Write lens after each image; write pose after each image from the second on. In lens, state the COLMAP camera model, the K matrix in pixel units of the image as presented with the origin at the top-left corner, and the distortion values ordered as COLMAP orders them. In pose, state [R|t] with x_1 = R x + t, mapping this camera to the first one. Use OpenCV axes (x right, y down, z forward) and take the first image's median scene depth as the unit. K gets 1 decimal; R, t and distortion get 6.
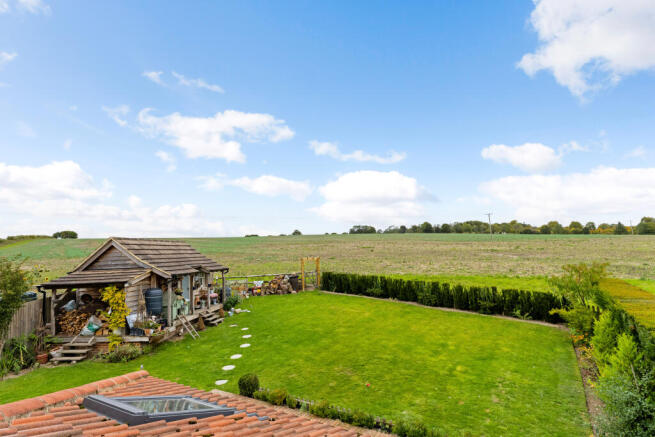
lens RADIAL K [[335.5, 0, 317.5], [0, 335.5, 209.4], [0, 0, 1]] dist [0.025179, -0.002530]
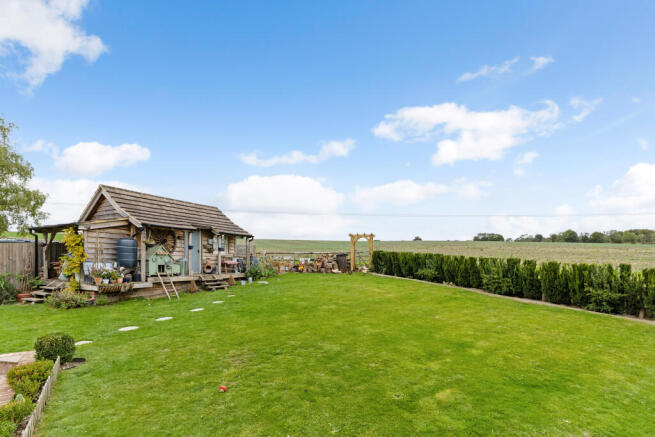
lens RADIAL K [[285.3, 0, 346.8], [0, 285.3, 259.4], [0, 0, 1]] dist [0.012587, -0.002755]
pose [[0.931510, 0.038811, -0.361639, 0.242996], [0.000509, 0.994151, 0.108002, 0.151404], [0.363715, -0.100789, 0.926042, 0.368335]]
